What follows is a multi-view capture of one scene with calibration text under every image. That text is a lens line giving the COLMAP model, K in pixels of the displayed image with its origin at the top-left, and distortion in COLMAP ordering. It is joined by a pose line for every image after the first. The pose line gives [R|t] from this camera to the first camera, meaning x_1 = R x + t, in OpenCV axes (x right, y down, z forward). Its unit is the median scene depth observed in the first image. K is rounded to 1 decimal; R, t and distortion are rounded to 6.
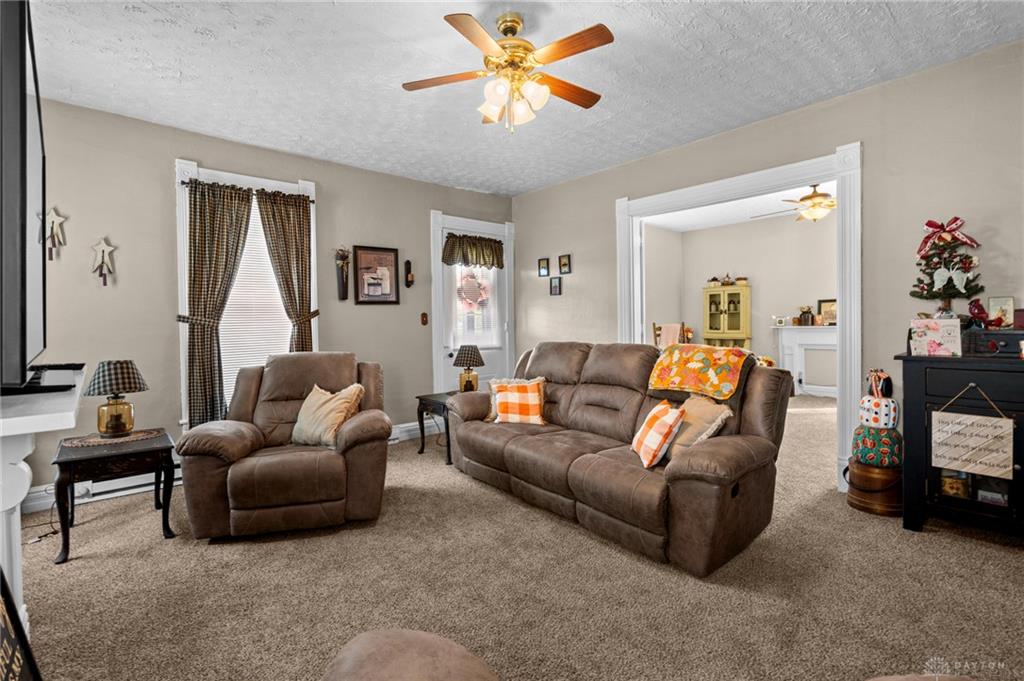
lens RADIAL K [[477.3, 0, 515.4], [0, 477.3, 328.6], [0, 0, 1]] dist [0.011654, -0.001031]
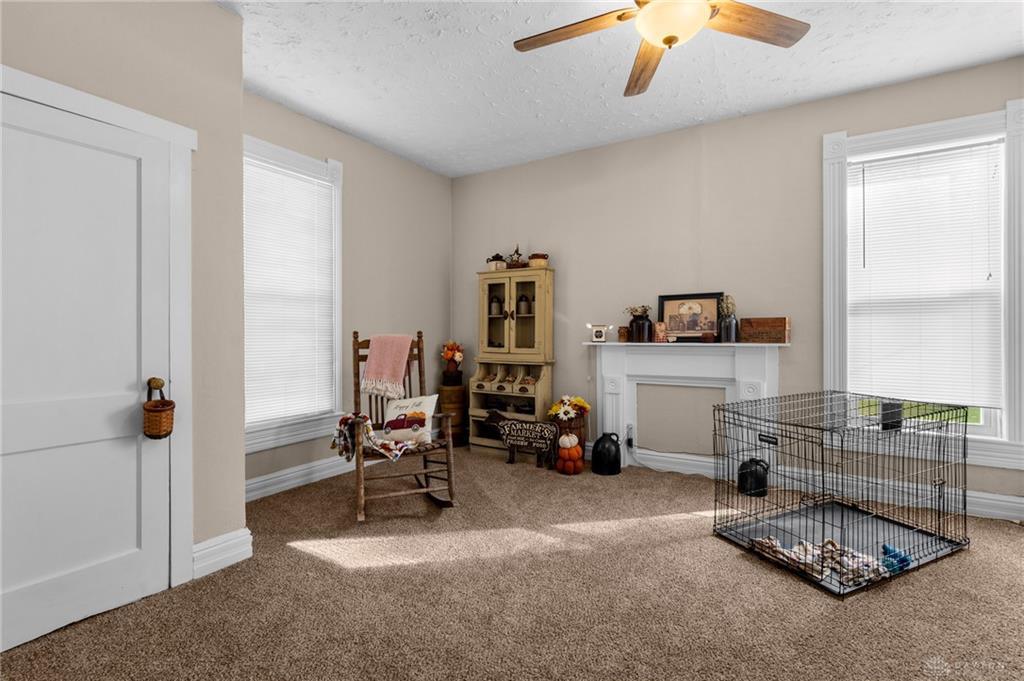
lens RADIAL K [[477.3, 0, 514.3], [0, 477.3, 334.7], [0, 0, 1]] dist [0.011654, -0.001031]
pose [[0.954342, 0.018995, 0.298111, 0.282228], [-0.013749, 0.999712, -0.019683, -0.001545], [-0.298399, 0.014686, 0.954328, 0.480212]]
